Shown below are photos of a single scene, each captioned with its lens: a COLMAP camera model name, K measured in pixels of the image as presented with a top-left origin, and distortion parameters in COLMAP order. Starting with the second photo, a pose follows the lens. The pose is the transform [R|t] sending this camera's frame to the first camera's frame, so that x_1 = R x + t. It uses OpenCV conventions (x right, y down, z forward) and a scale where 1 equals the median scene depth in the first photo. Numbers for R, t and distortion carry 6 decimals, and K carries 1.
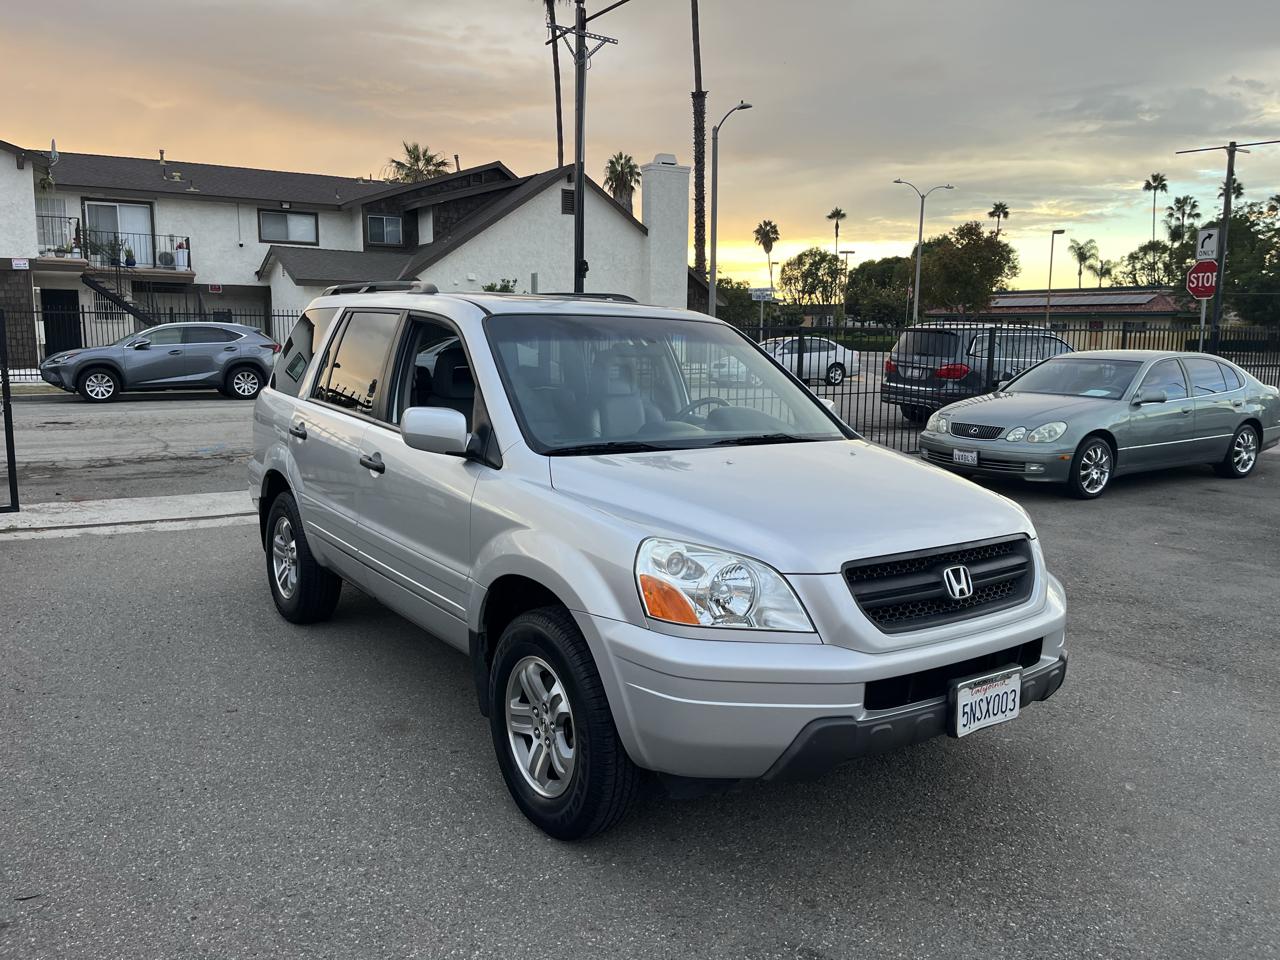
lens RADIAL K [[964.2, 0, 649.5], [0, 964.2, 481.7], [0, 0, 1]] dist [0.065691, -0.092264]
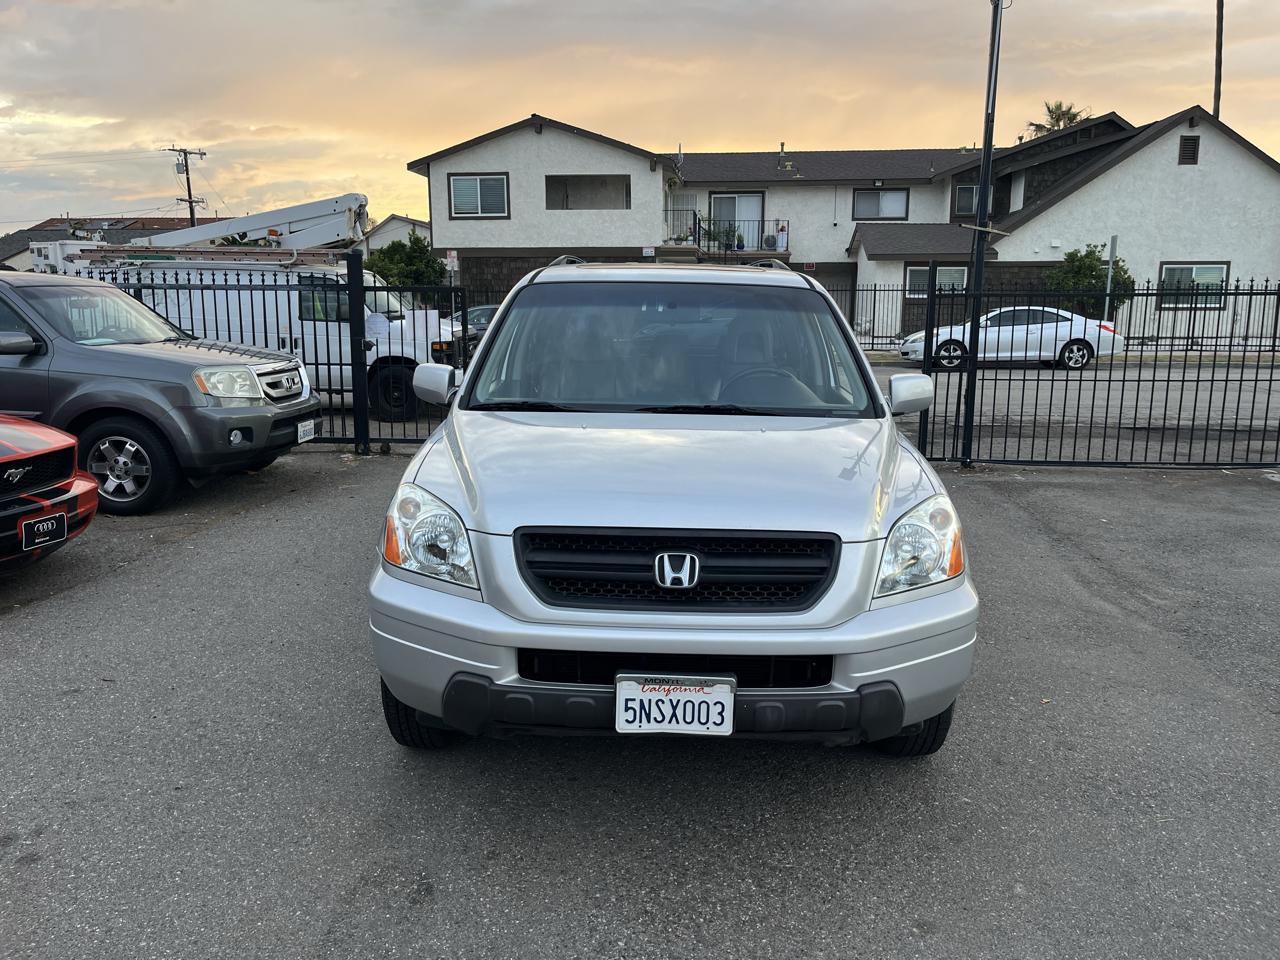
lens RADIAL K [[964.2, 0, 647.9], [0, 964.2, 477.3], [0, 0, 1]] dist [0.065691, -0.092264]
pose [[0.802344, 0.097839, -0.588788, 0.141887], [-0.084918, 0.995150, 0.049647, -0.004445], [0.590790, 0.010165, 0.806761, 0.044225]]
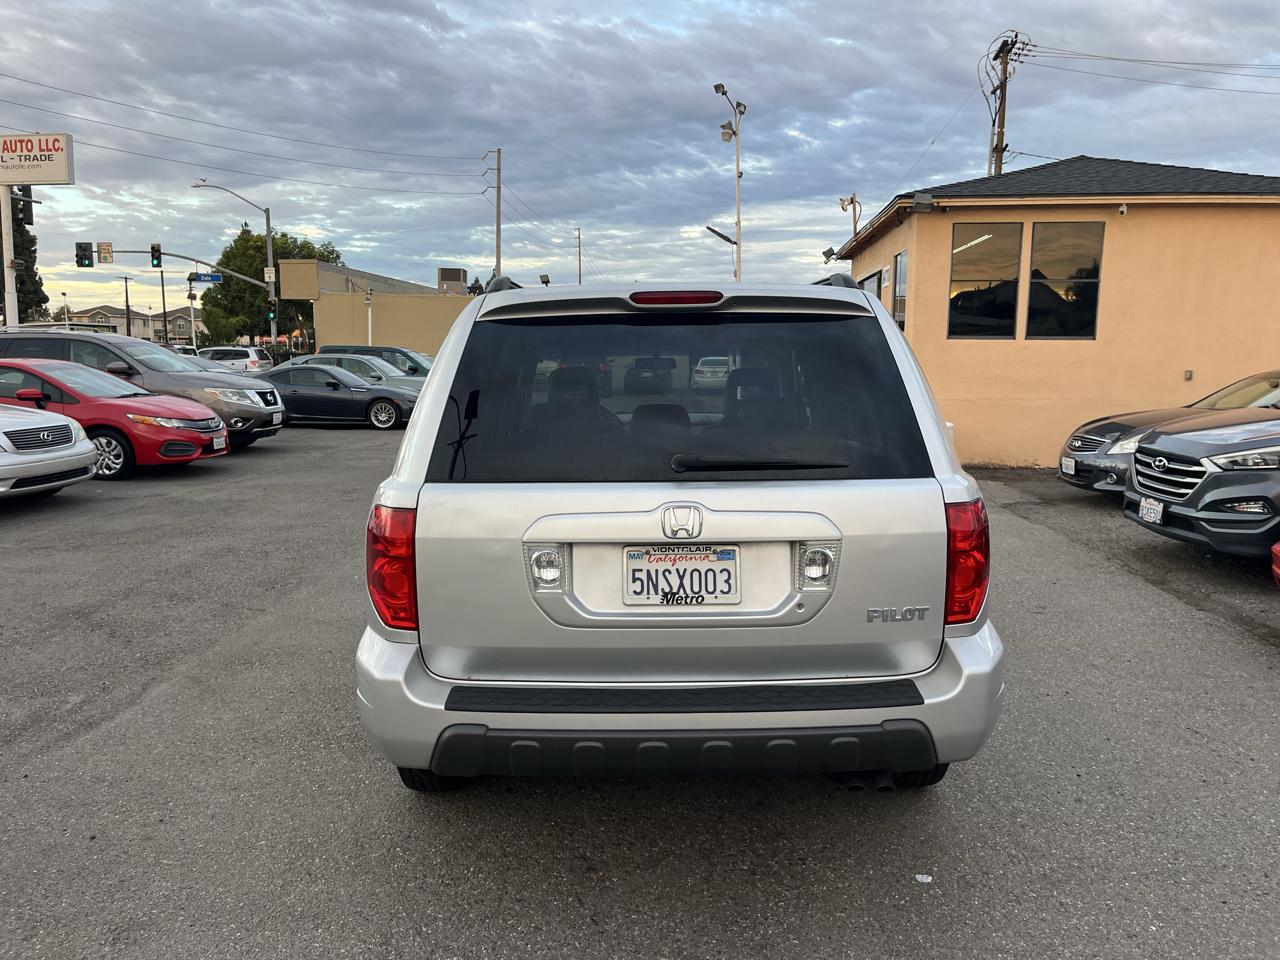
lens RADIAL K [[964.2, 0, 638.6], [0, 964.2, 480.6], [0, 0, 1]] dist [0.065691, -0.092264]
pose [[-0.810784, -0.093319, 0.577859, -0.186690], [0.073600, 0.963122, 0.258801, -0.079423], [-0.580700, 0.252362, -0.774016, 0.507082]]
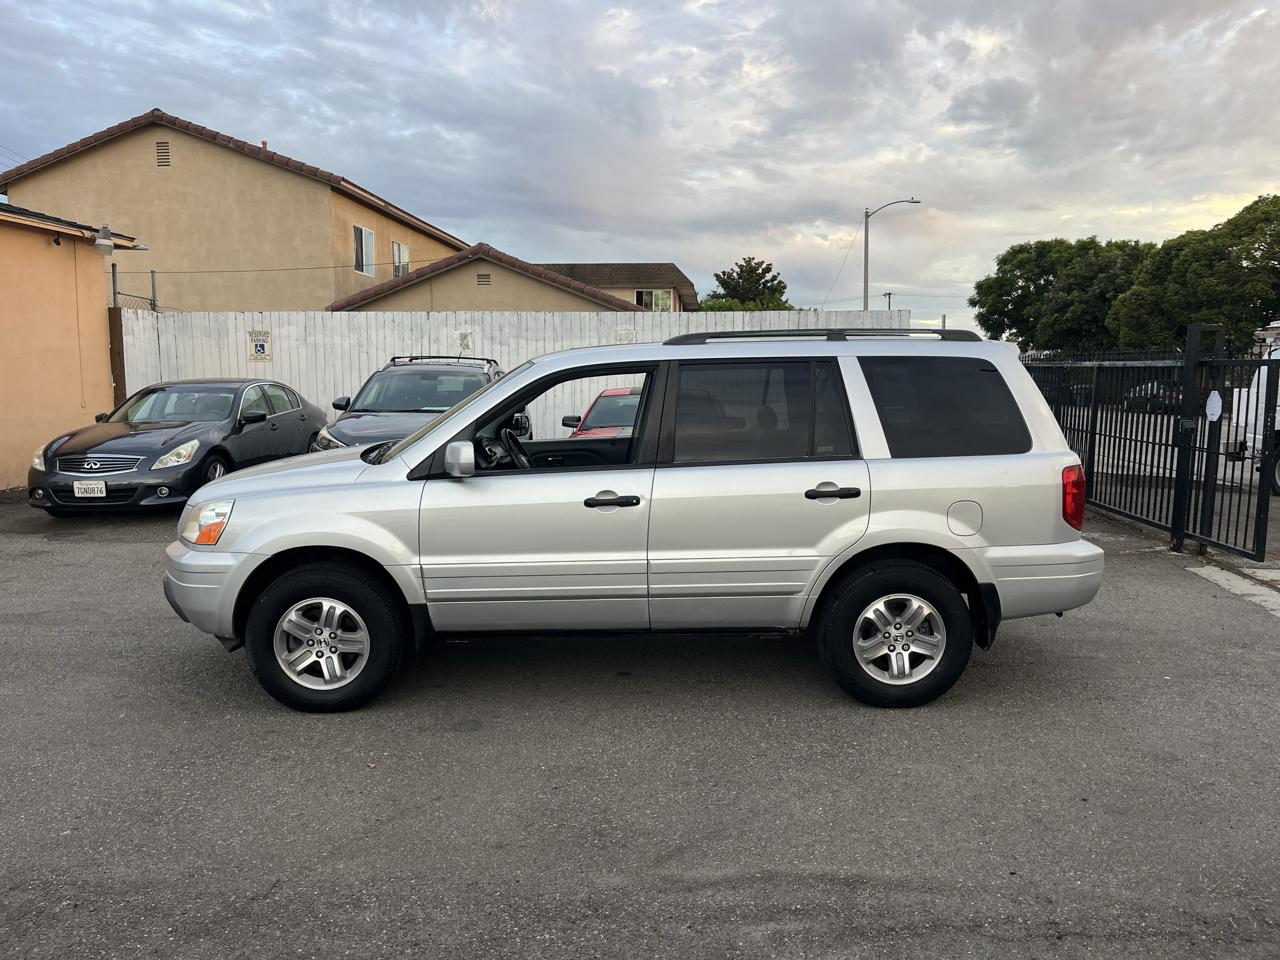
lens RADIAL K [[964.2, 0, 649.3], [0, 964.2, 483.9], [0, 0, 1]] dist [0.065691, -0.092264]
pose [[-0.568336, 0.080121, -0.818886, 0.237166], [-0.134854, 0.972719, 0.188766, -0.068701], [0.811670, 0.217713, -0.542026, 0.463203]]
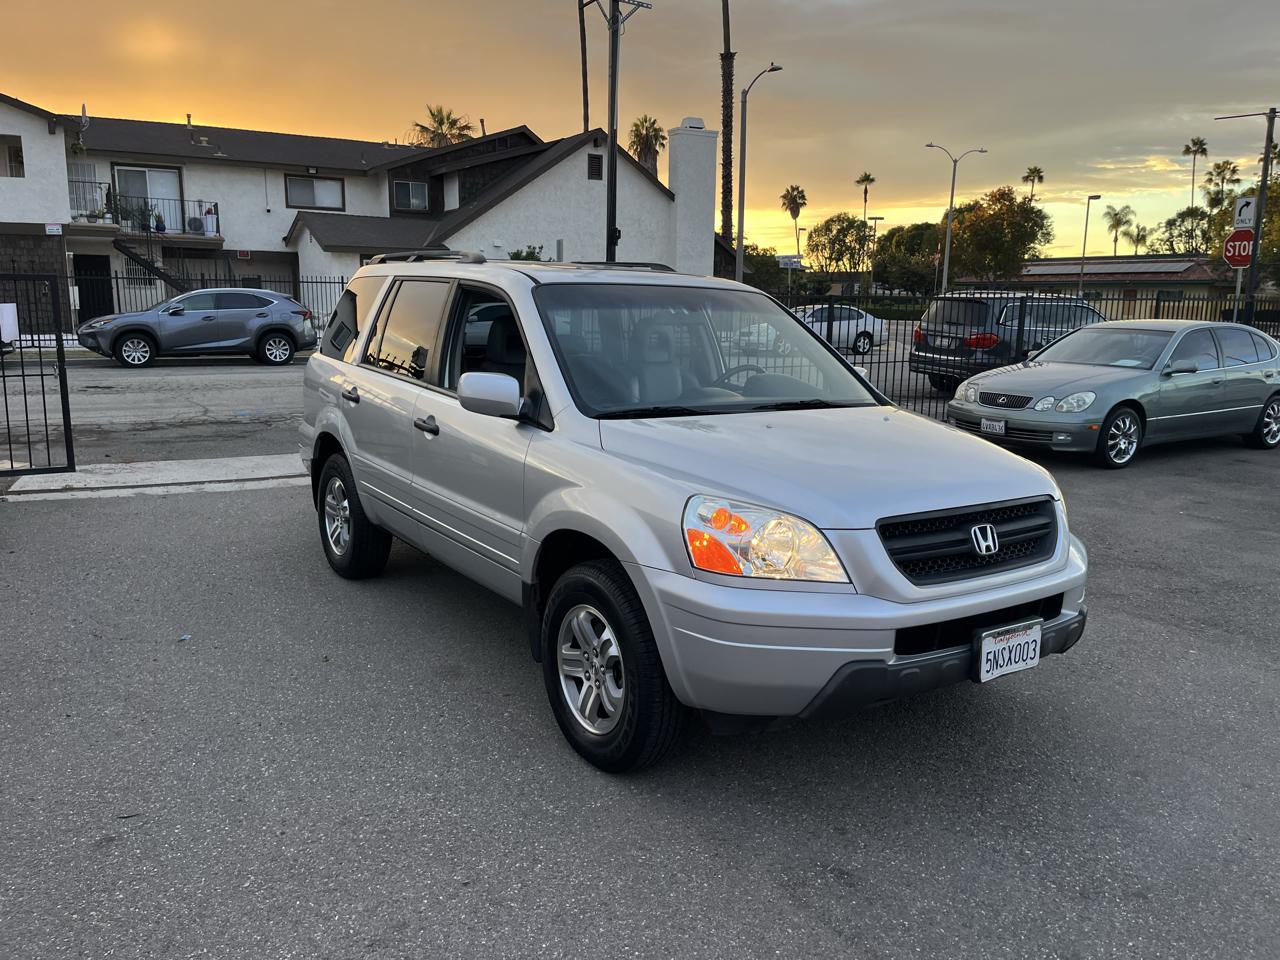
lens RADIAL K [[964.2, 0, 648.6], [0, 964.2, 499.1], [0, 0, 1]] dist [0.065691, -0.092264]
pose [[0.999681, 0.008430, -0.023793, -0.004455], [-0.007236, 0.998733, 0.049806, 0.001592], [0.024183, -0.049618, 0.998475, -0.012040]]
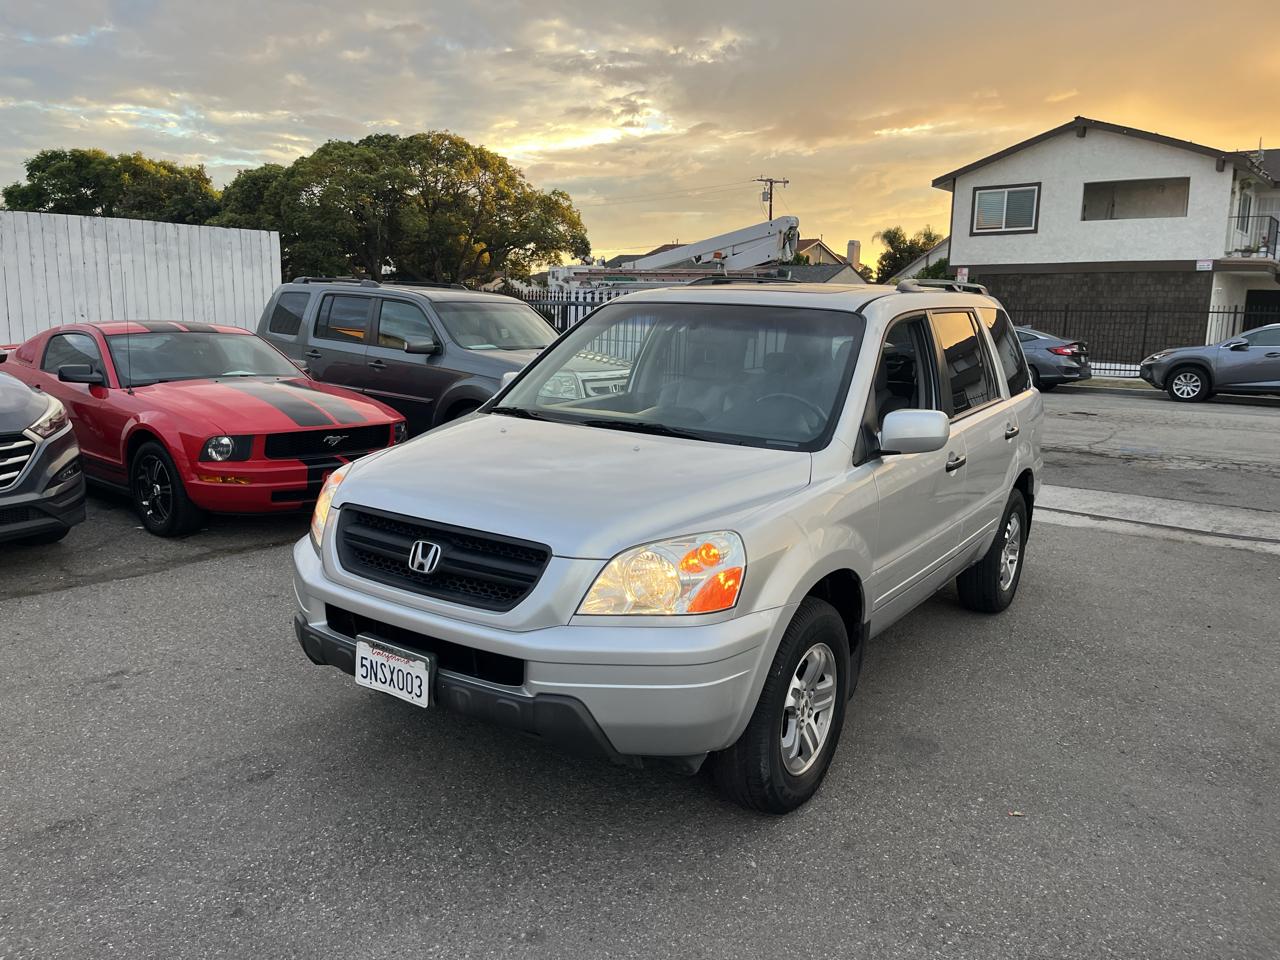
lens RADIAL K [[964.2, 0, 629.0], [0, 964.2, 499.2], [0, 0, 1]] dist [0.065691, -0.092264]
pose [[0.336140, 0.174843, -0.925440, 0.229458], [-0.161347, 0.978781, 0.126316, -0.020766], [0.927888, 0.106857, 0.357218, 0.143741]]
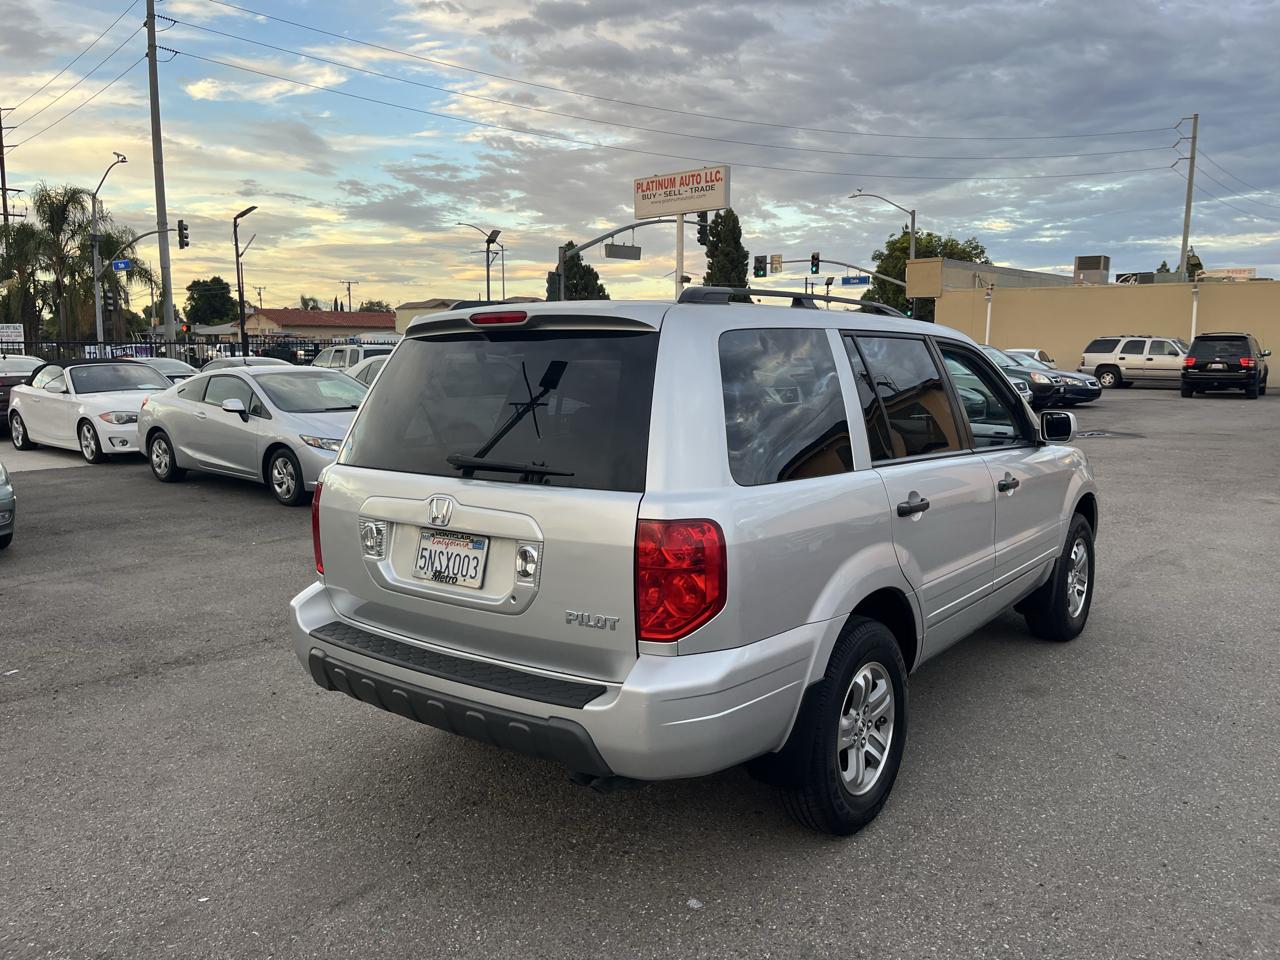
lens RADIAL K [[964.2, 0, 648.2], [0, 964.2, 483.4], [0, 0, 1]] dist [0.065691, -0.092264]
pose [[-0.286154, -0.144642, 0.947204, -0.282773], [0.145822, 0.970452, 0.192245, -0.067211], [-0.947023, 0.193135, -0.256607, 0.397050]]
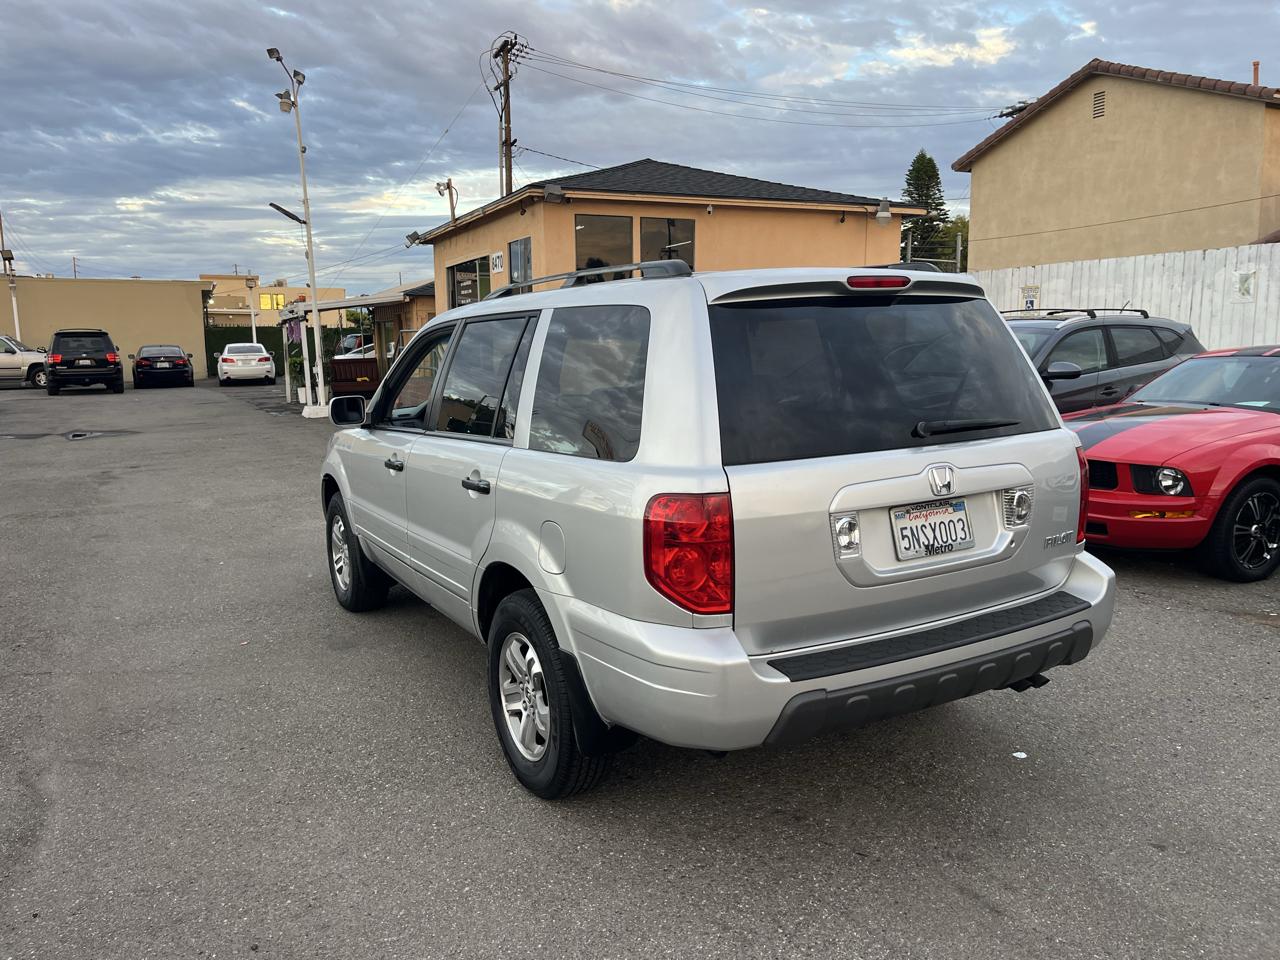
lens RADIAL K [[964.2, 0, 635.8], [0, 964.2, 480.7], [0, 0, 1]] dist [0.065691, -0.092264]
pose [[-0.993650, -0.016173, 0.111347, -0.071543], [0.017735, 0.954732, 0.296937, -0.085681], [-0.111109, 0.297026, -0.948383, 0.556900]]
